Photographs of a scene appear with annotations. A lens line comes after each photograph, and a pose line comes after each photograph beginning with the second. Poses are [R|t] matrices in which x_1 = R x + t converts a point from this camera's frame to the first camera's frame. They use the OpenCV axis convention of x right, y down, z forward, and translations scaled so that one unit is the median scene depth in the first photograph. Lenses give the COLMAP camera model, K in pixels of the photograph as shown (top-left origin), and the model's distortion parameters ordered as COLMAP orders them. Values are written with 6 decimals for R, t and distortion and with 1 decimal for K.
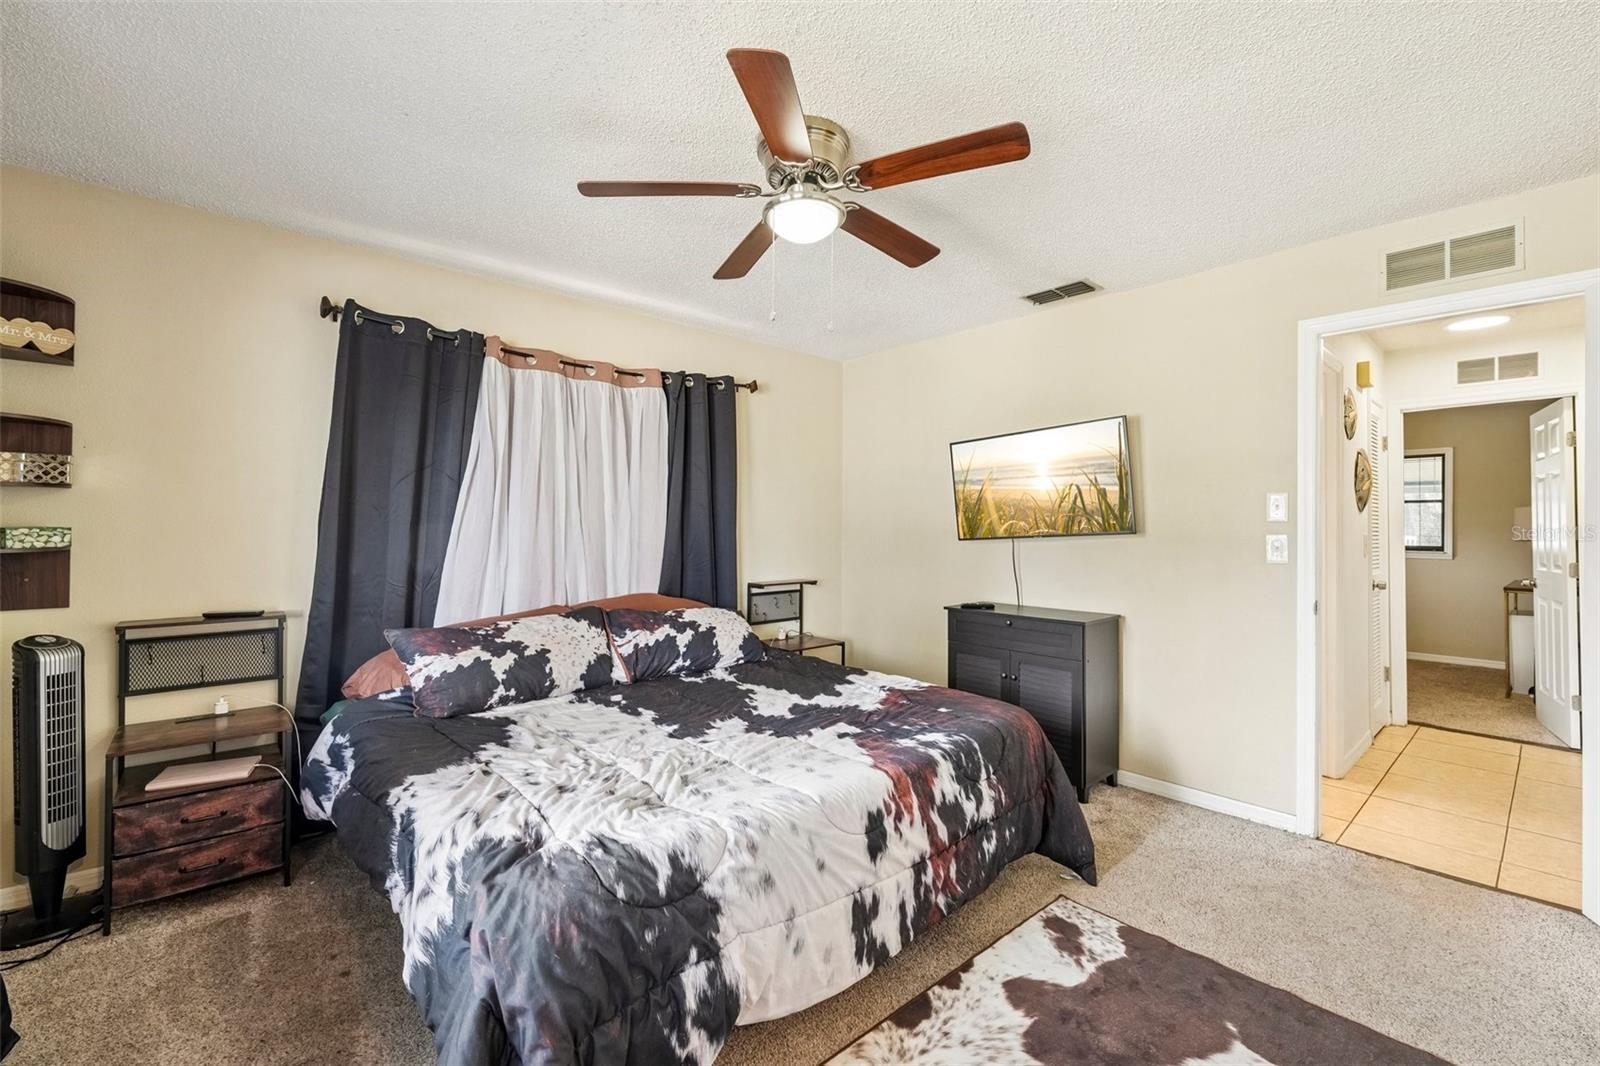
lens RADIAL K [[659.4, 0, 808.8], [0, 659.4, 520.7], [0, 0, 1]] dist [-0.000231, -0.000107]
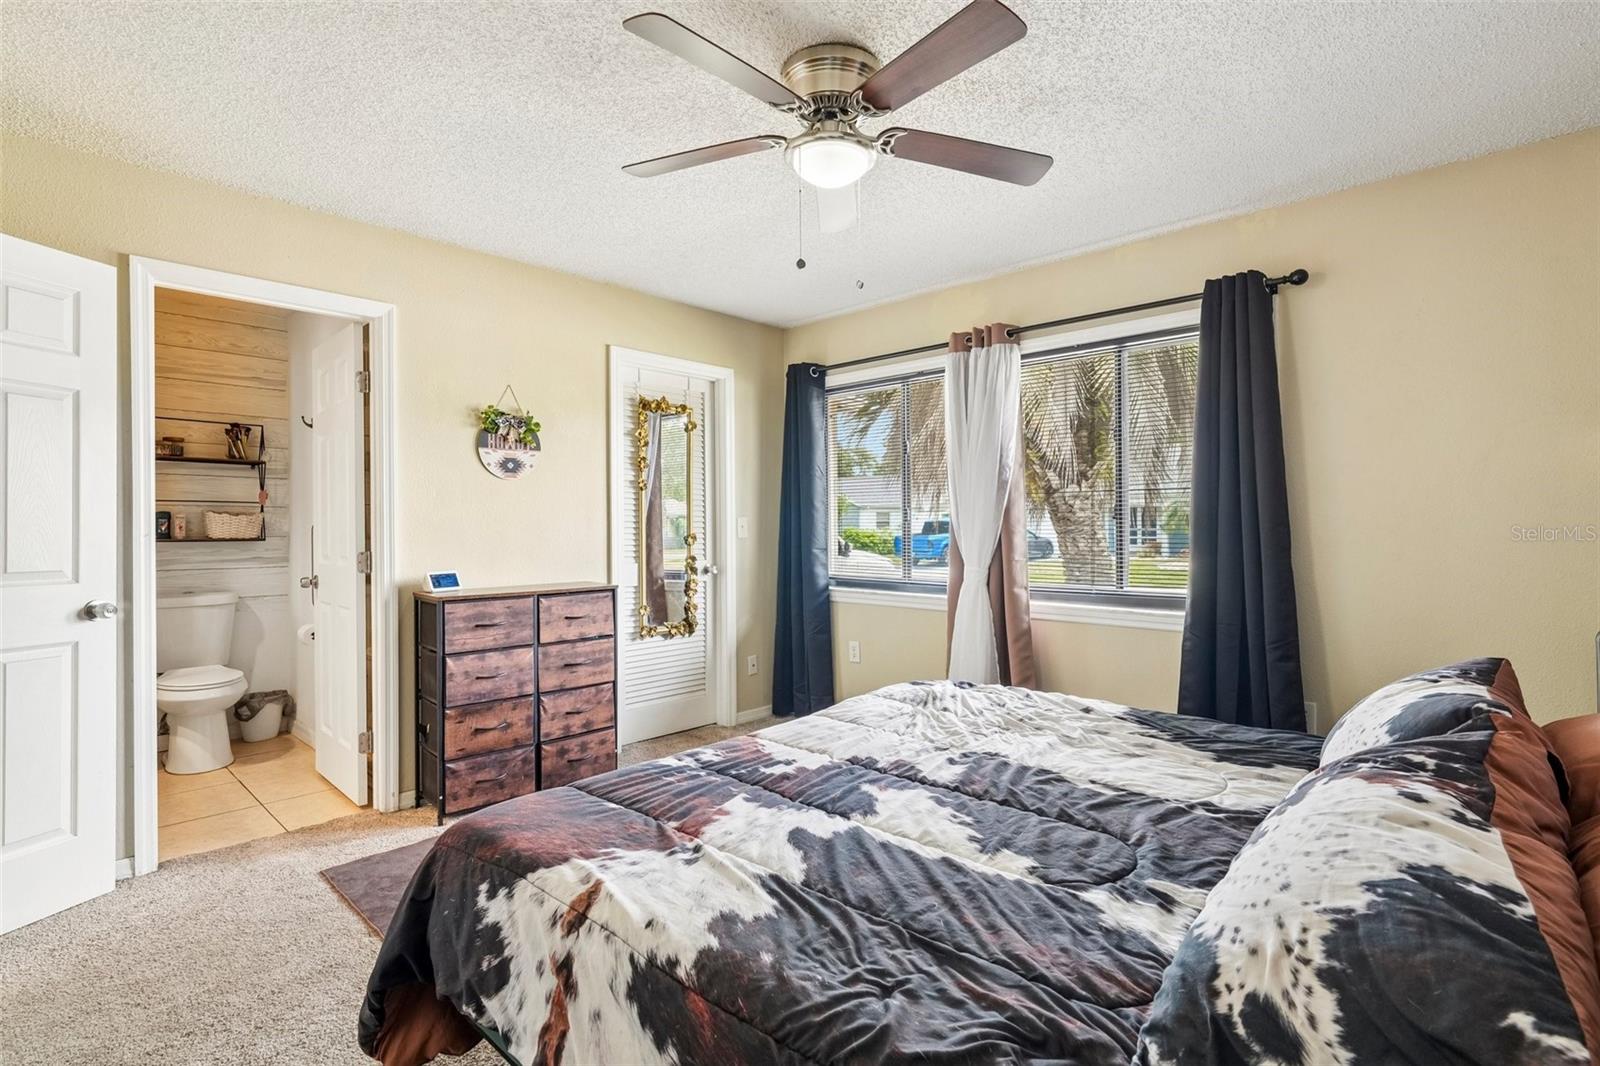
lens RADIAL K [[788.4, 0, 801.1], [0, 788.4, 527.5], [0, 0, 1]] dist [0.000335, -0.000335]
pose [[-0.997688, -0.003402, -0.067882, 0.097604], [-0.002693, 0.999941, -0.010532, 0.053622], [0.067914, -0.010325, -0.997638, 1.912390]]
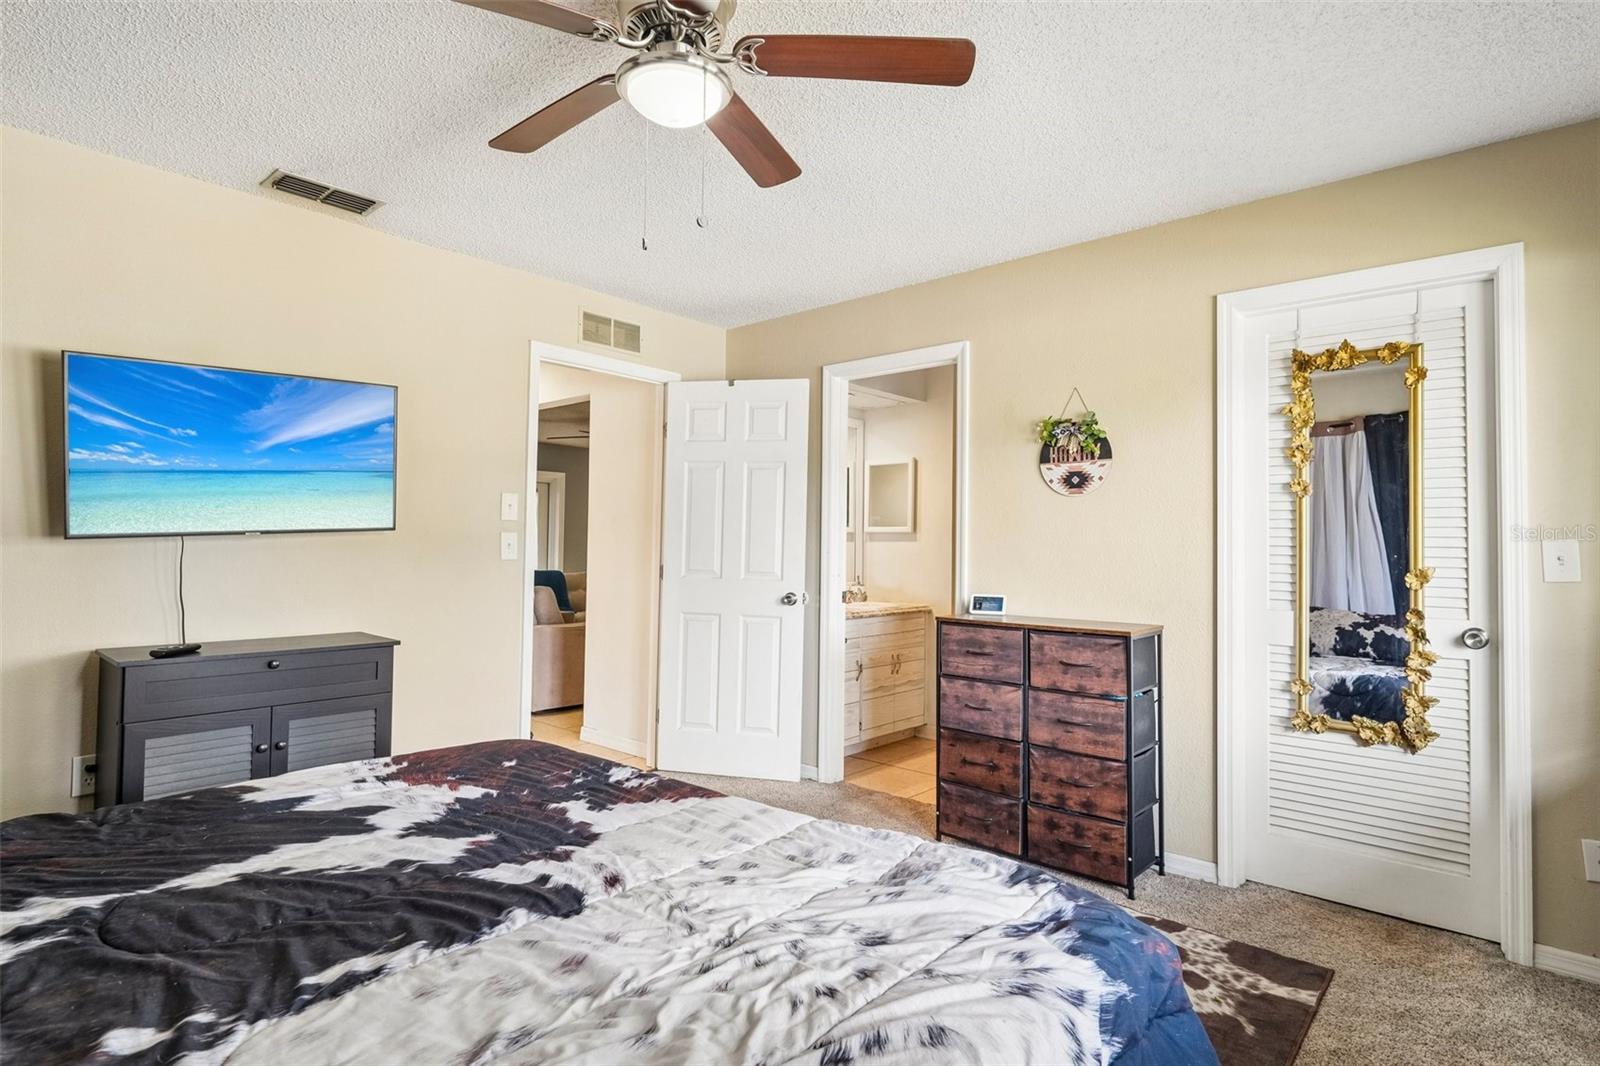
lens RADIAL K [[812.6, 0, 793.1], [0, 812.6, 529.7], [0, 0, 1]] dist [-0.002453, -0.000230]
pose [[-0.092620, 0.013871, 0.995605, -0.829496], [-0.023767, 0.999587, -0.016137, 0.034103], [-0.995418, -0.025157, -0.092253, 0.866022]]
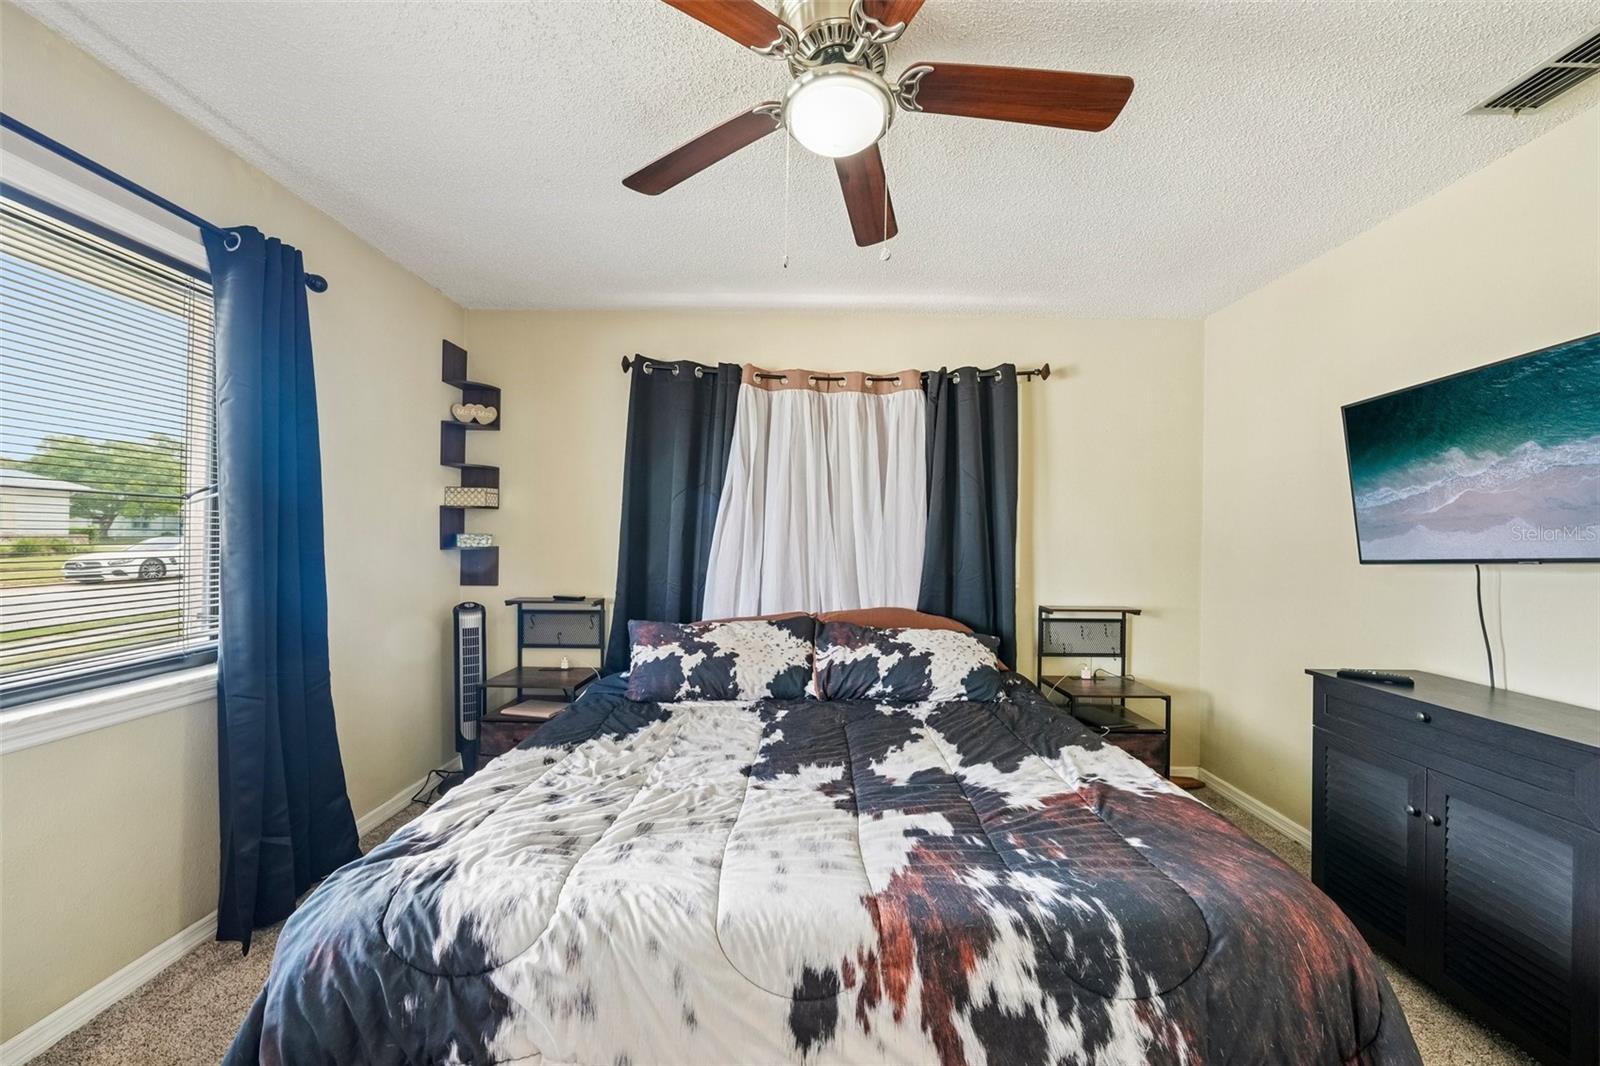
lens RADIAL K [[603.5, 0, 814.6], [0, 603.5, 537.1], [0, 0, 1]] dist [-0.000185, 0.000027]
pose [[0.747948, 0.005824, -0.663732, 0.391172], [-0.003326, 0.999982, 0.005027, 0.006771], [0.663749, -0.001553, 0.747954, 0.439830]]
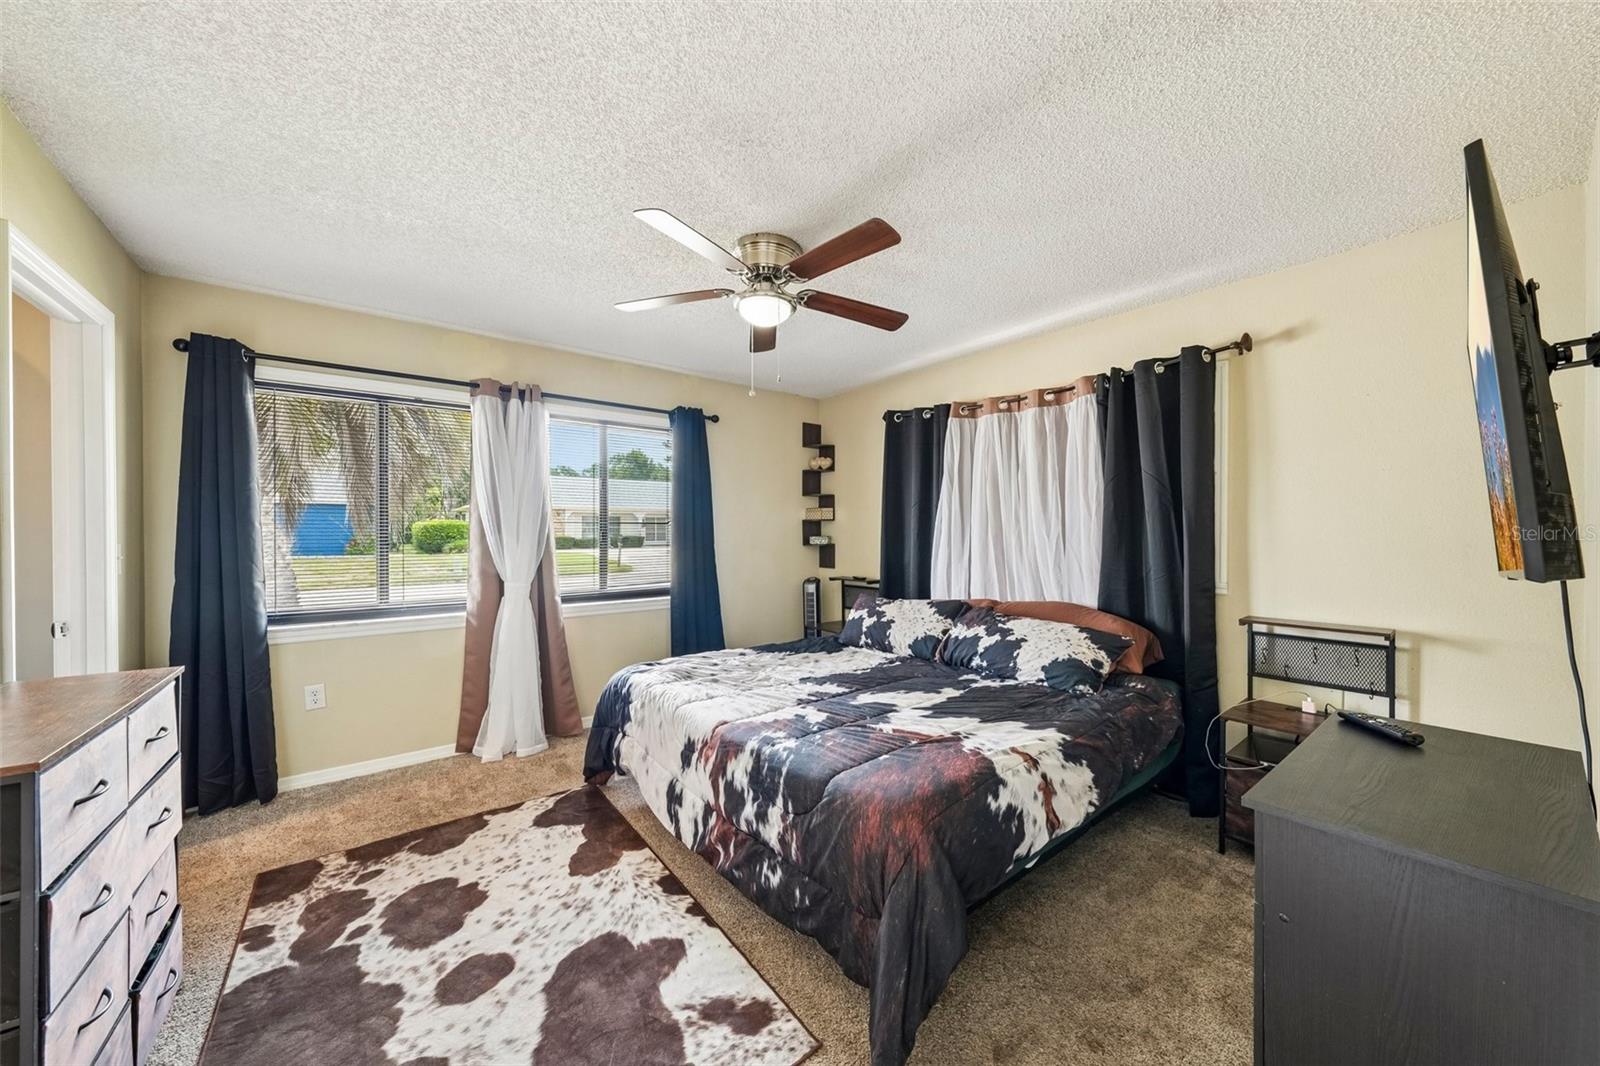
lens RADIAL K [[570.1, 0, 821.3], [0, 570.1, 533.1], [0, 0, 1]] dist [-0.000825, -0.000013]
pose [[-0.045522, 0.000199, -0.998963, 1.052661], [0.010574, 0.999944, -0.000283, -0.002099], [0.998907, -0.010576, -0.045521, 1.070485]]
